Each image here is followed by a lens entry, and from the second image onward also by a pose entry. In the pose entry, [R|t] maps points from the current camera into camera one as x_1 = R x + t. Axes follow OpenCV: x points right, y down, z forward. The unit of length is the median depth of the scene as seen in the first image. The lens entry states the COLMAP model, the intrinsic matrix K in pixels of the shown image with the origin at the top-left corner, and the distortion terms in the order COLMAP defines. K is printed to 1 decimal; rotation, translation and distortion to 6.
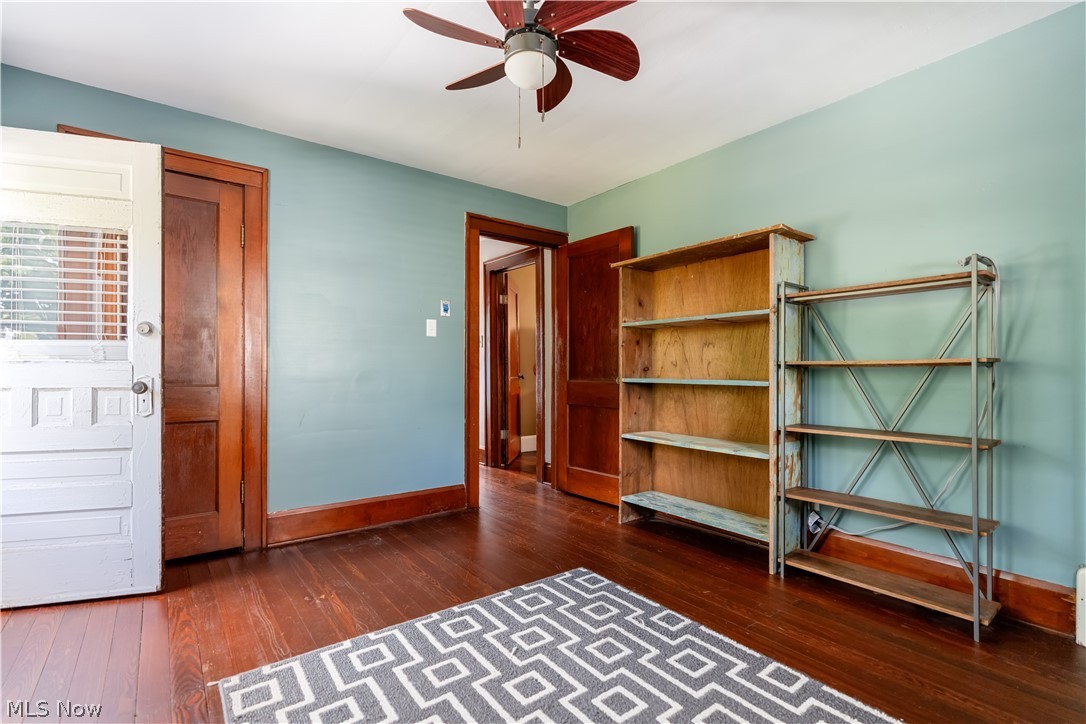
lens RADIAL K [[491.7, 0, 548.0], [0, 491.7, 365.3], [0, 0, 1]] dist [0.001137, -0.003858]
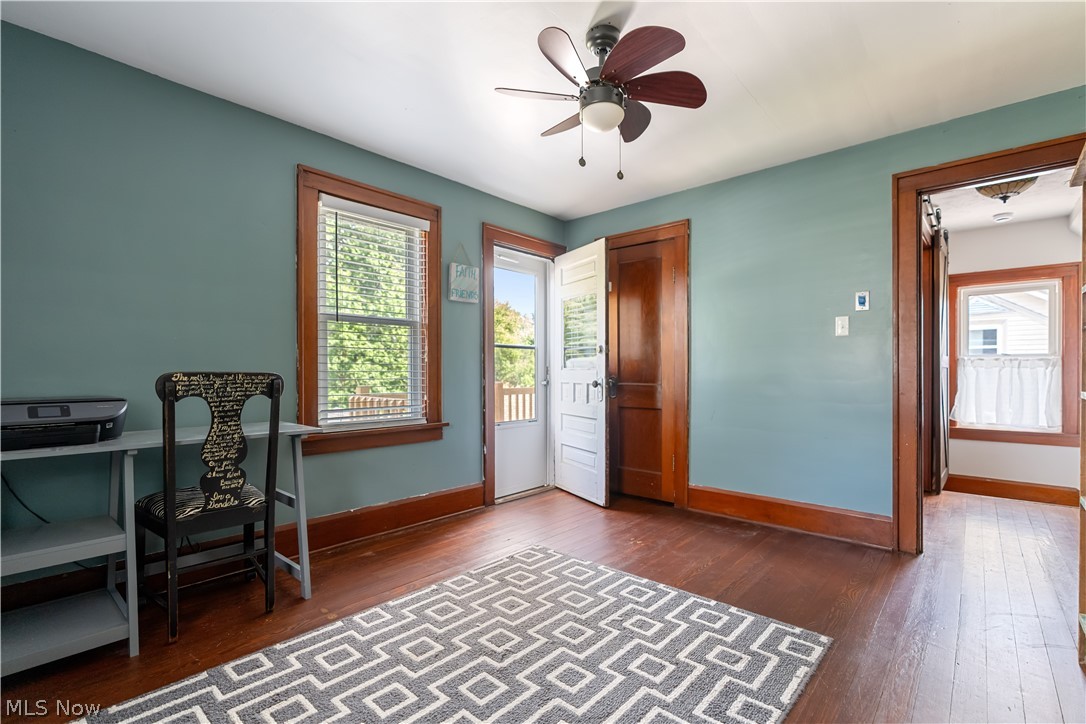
lens RADIAL K [[491.7, 0, 550.9], [0, 491.7, 368.7], [0, 0, 1]] dist [0.001137, -0.003858]
pose [[0.206289, -0.007825, -0.978460, 0.826631], [0.007313, 0.999952, -0.006455, 0.002834], [0.978464, -0.005824, 0.206337, 0.497906]]
